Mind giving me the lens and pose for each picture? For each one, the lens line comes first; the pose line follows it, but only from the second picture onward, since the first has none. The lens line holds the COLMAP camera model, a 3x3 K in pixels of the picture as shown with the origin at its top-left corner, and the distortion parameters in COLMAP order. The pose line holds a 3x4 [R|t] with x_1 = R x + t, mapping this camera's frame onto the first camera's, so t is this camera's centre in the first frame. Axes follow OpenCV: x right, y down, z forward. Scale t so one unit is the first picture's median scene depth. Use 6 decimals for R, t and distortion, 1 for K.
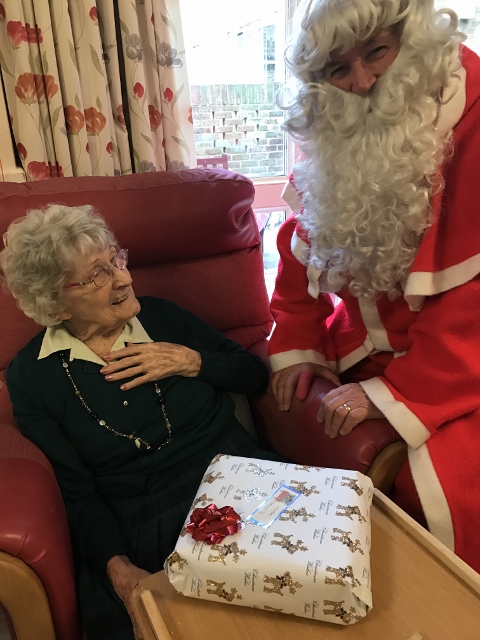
lens RADIAL K [[535.1, 0, 240.0], [0, 535.1, 320.0], [0, 0, 1]] dist [0.007113, -0.009456]
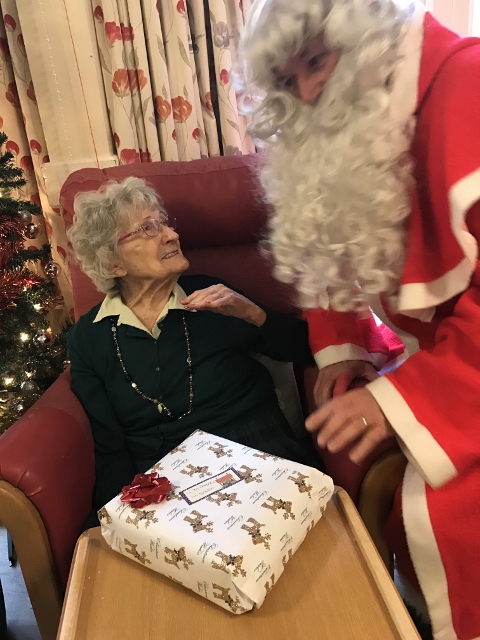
lens RADIAL K [[526.8, 0, 240.0], [0, 526.8, 320.0], [0, 0, 1]] dist [-0.004328, 0.007511]
pose [[0.937567, 0.082872, -0.337788, 0.242419], [-0.071270, 0.996367, 0.046630, -0.010009], [0.340425, -0.019644, 0.940066, 0.046274]]
